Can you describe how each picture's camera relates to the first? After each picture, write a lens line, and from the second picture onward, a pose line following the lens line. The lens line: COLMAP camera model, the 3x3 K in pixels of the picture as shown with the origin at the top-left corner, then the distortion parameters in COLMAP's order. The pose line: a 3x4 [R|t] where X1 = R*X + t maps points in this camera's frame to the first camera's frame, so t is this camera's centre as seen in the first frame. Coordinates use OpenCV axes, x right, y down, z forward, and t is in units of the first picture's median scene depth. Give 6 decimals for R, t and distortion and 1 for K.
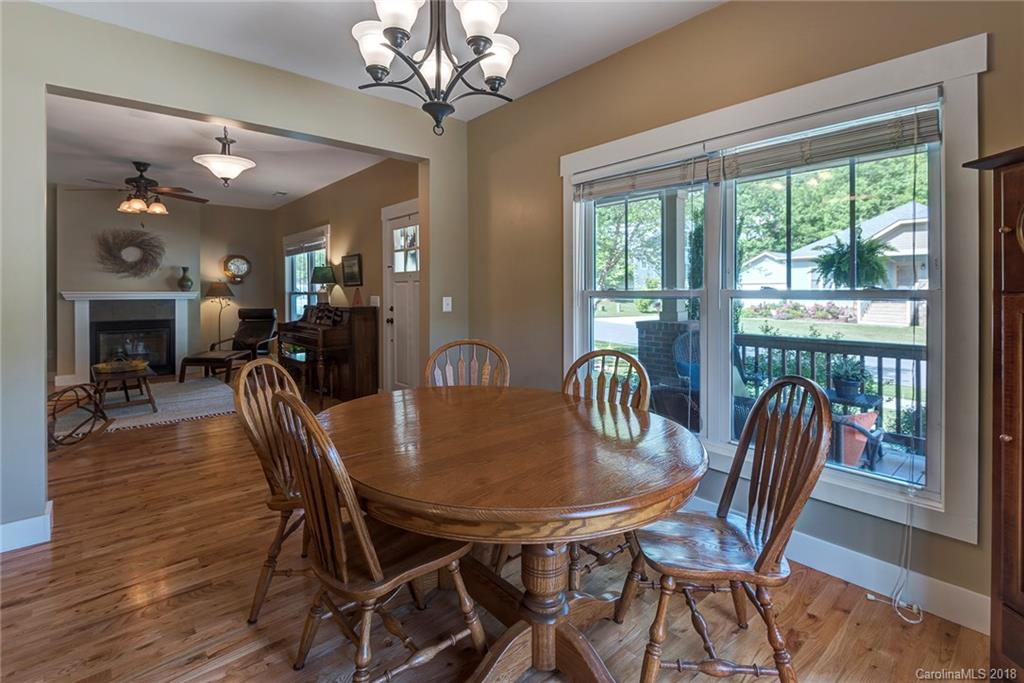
lens RADIAL K [[484.3, 0, 527.8], [0, 484.3, 290.8], [0, 0, 1]] dist [0.024424, -0.007351]
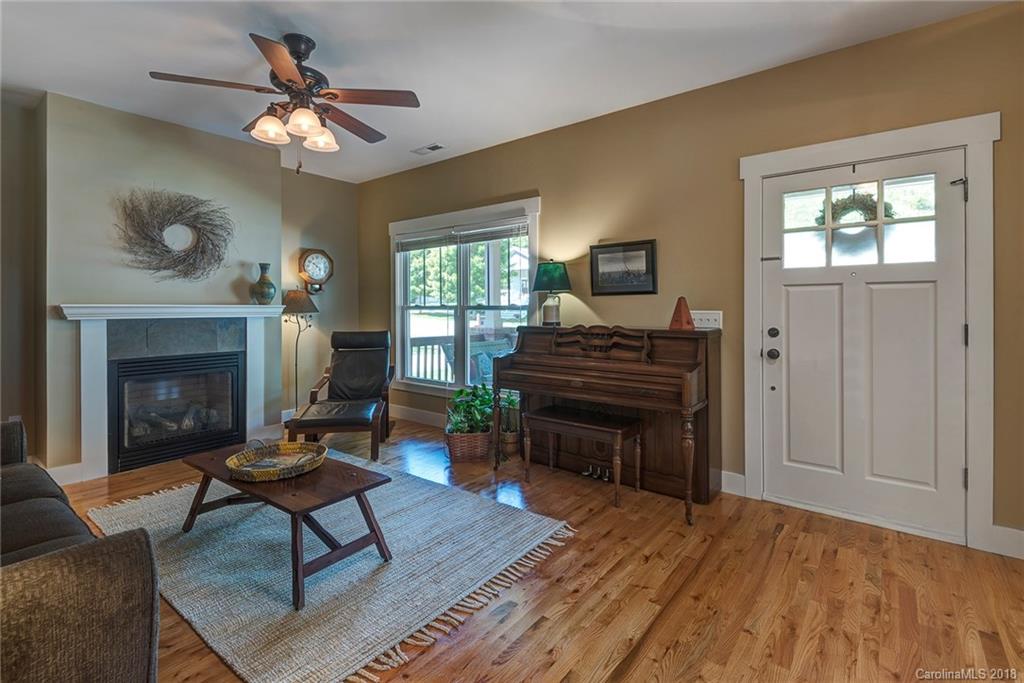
lens RADIAL K [[484.3, 0, 529.4], [0, 484.3, 308.7], [0, 0, 1]] dist [0.024424, -0.007351]
pose [[0.983015, -0.001050, 0.183520, -0.511581], [0.000673, 0.999998, 0.002115, 0.005877], [-0.183521, -0.001955, 0.983014, 0.372361]]
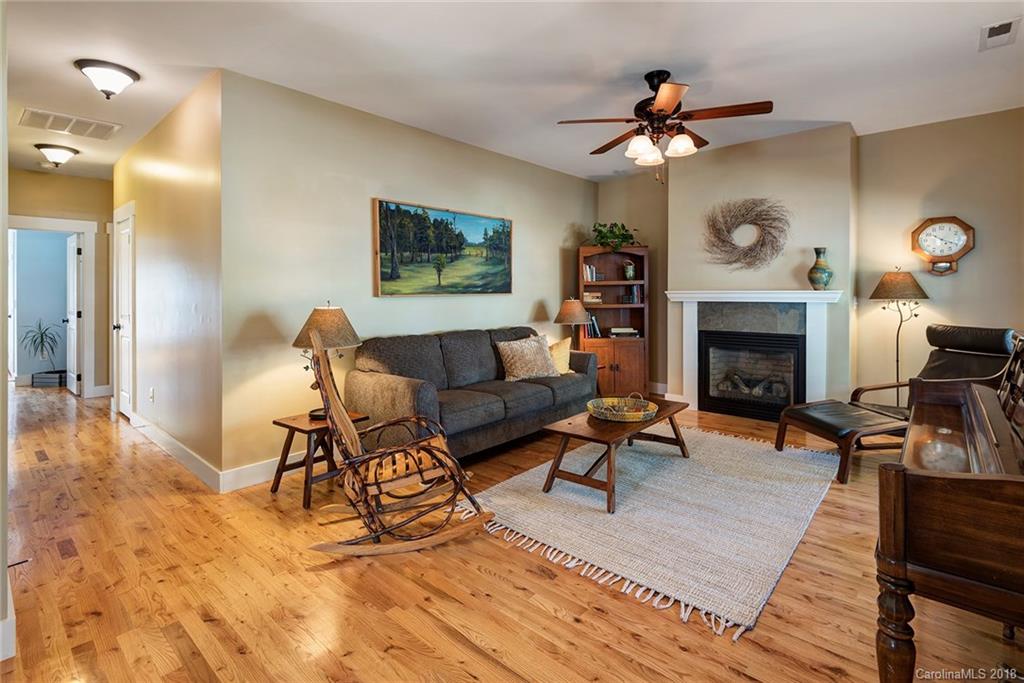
lens RADIAL K [[484.3, 0, 514.3], [0, 484.3, 297.0], [0, 0, 1]] dist [0.024424, -0.007351]
pose [[0.106161, 0.007565, -0.994320, -0.168020], [0.006644, 0.999943, 0.008317, 0.002925], [0.994327, -0.007490, 0.106104, 0.602755]]
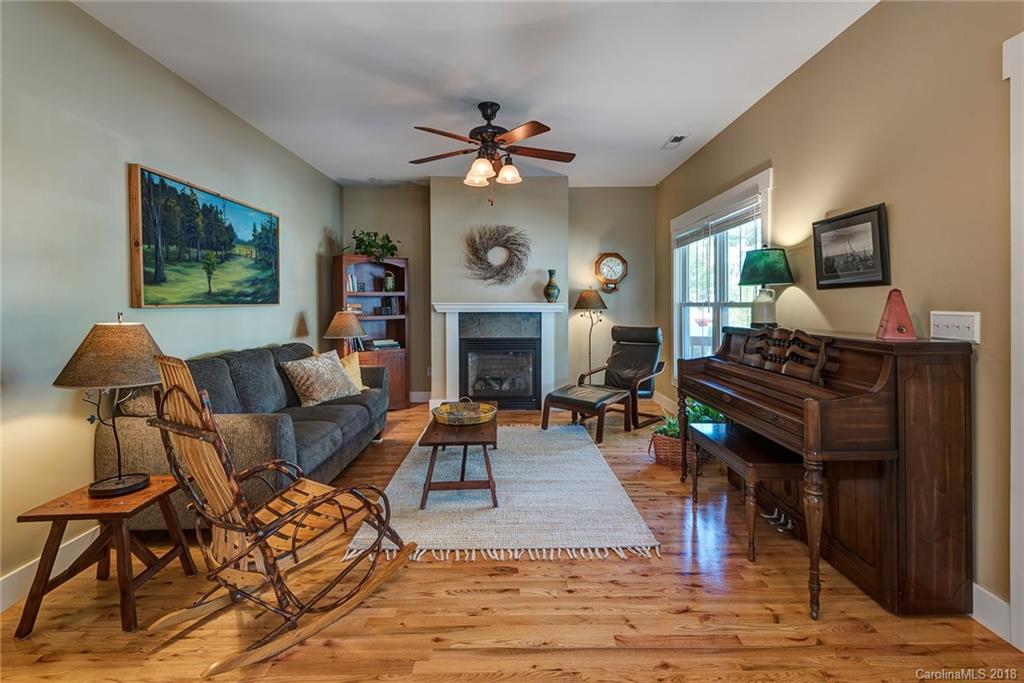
lens RADIAL K [[484.3, 0, 509.5], [0, 484.3, 315.4], [0, 0, 1]] dist [0.024424, -0.007351]
pose [[0.742116, 0.014694, -0.670110, -0.257089], [0.001653, 0.999716, 0.023753, 0.004001], [0.670269, -0.018735, 0.741882, 0.417884]]
